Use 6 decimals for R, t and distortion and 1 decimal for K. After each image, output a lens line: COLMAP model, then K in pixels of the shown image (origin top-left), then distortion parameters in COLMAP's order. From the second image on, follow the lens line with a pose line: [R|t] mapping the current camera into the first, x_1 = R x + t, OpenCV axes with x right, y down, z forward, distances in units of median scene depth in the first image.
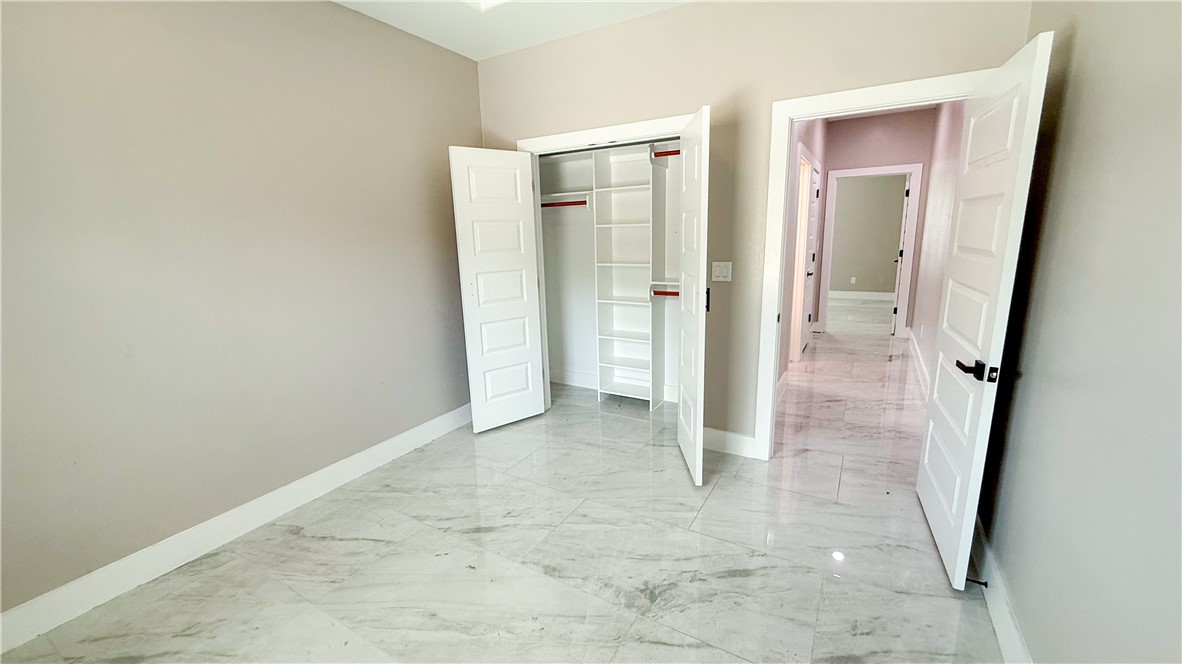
lens RADIAL K [[472.3, 0, 585.4], [0, 472.3, 333.5], [0, 0, 1]] dist [0.000397, -0.000222]
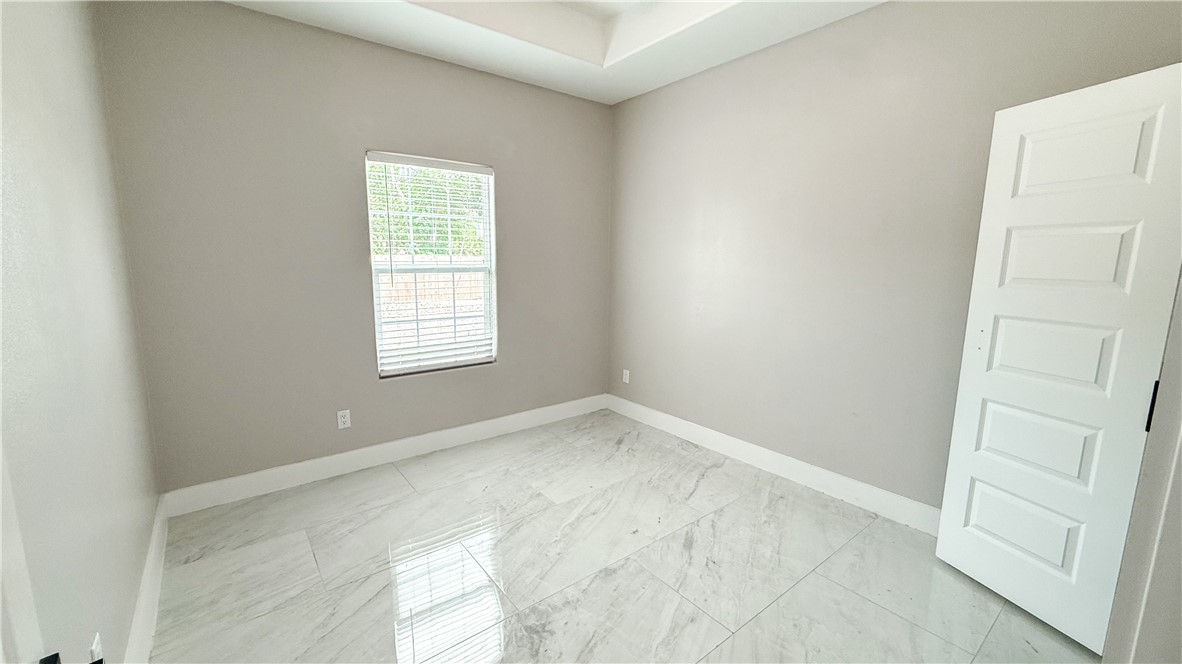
lens RADIAL K [[472.3, 0, 592.8], [0, 472.3, 334.6], [0, 0, 1]] dist [0.000397, -0.000222]
pose [[-0.358297, 0.173422, -0.917359, 0.755630], [-0.194239, 0.947248, 0.254937, -0.236841], [0.913178, 0.269530, -0.305710, 1.083982]]
